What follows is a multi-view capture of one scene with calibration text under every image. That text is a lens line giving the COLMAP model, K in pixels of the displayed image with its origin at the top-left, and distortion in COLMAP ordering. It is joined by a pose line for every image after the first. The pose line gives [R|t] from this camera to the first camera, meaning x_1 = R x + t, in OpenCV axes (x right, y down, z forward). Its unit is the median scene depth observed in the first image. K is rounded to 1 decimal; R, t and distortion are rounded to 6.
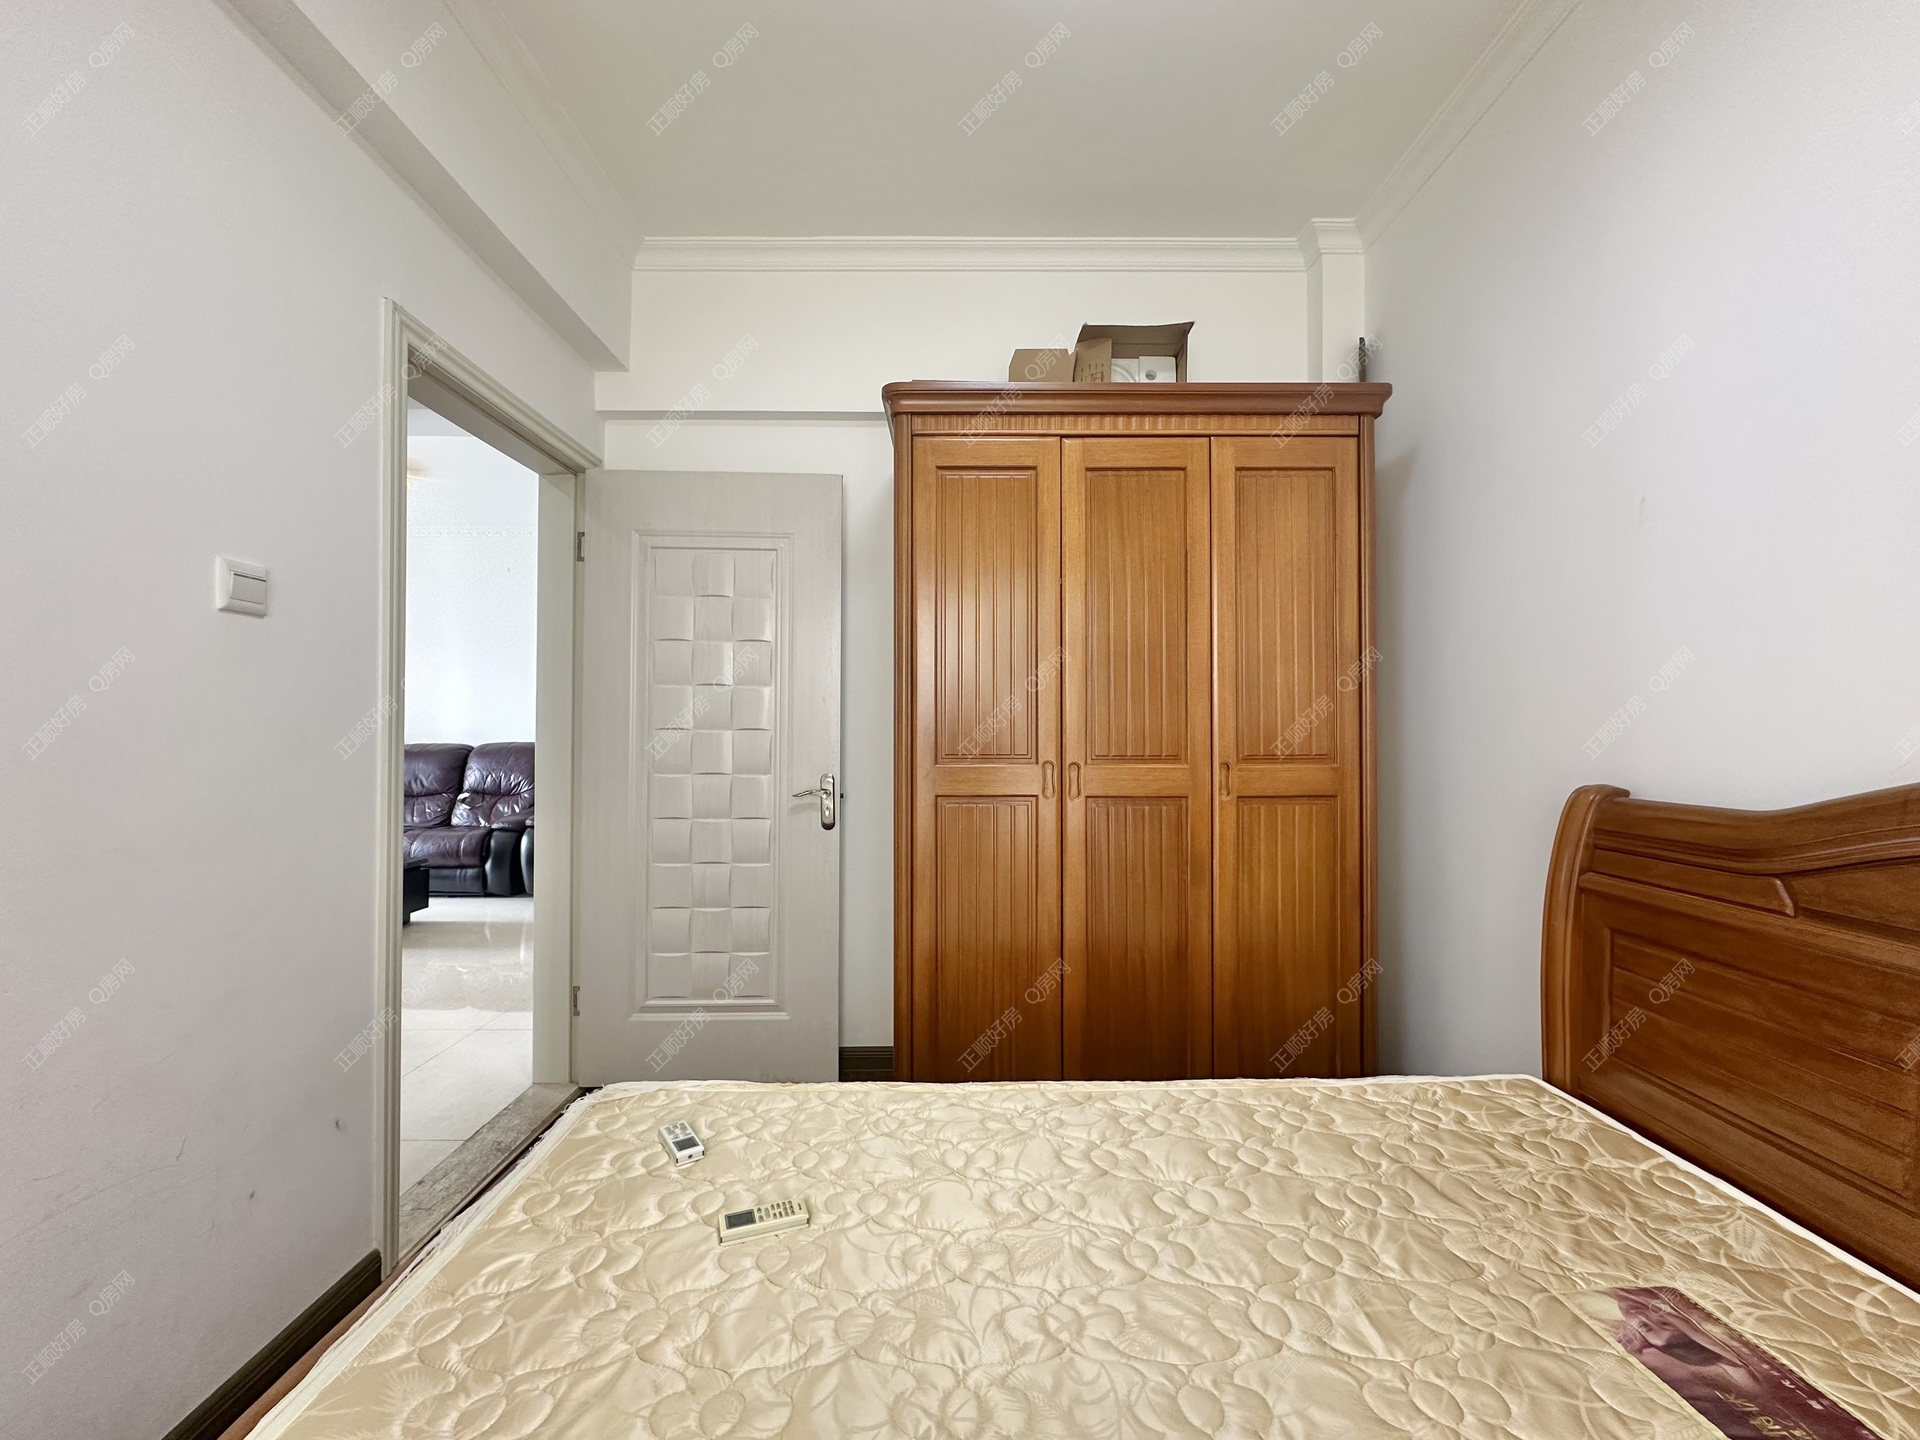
lens RADIAL K [[777.9, 0, 954.1], [0, 777.9, 721.2], [0, 0, 1]] dist [0.002767, 0.000590]
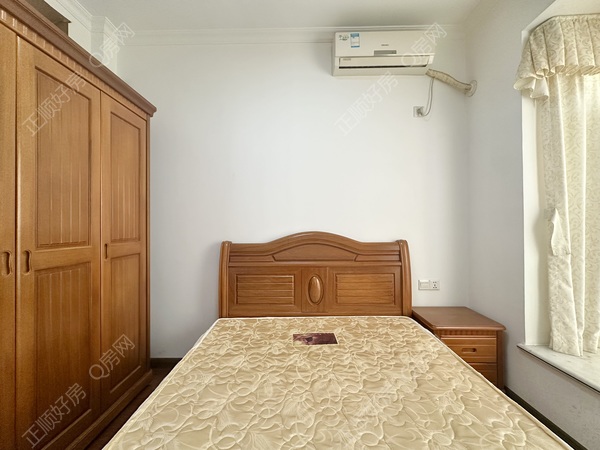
lens RADIAL K [[243.1, 0, 301.2], [0, 243.1, 225.6], [0, 0, 1]] dist [0.002767, 0.000590]
pose [[0.009843, 0.002095, 0.999949, -0.485597], [-0.002568, 0.999995, -0.002070, 0.003745], [-0.999948, -0.002547, 0.009849, 0.652858]]
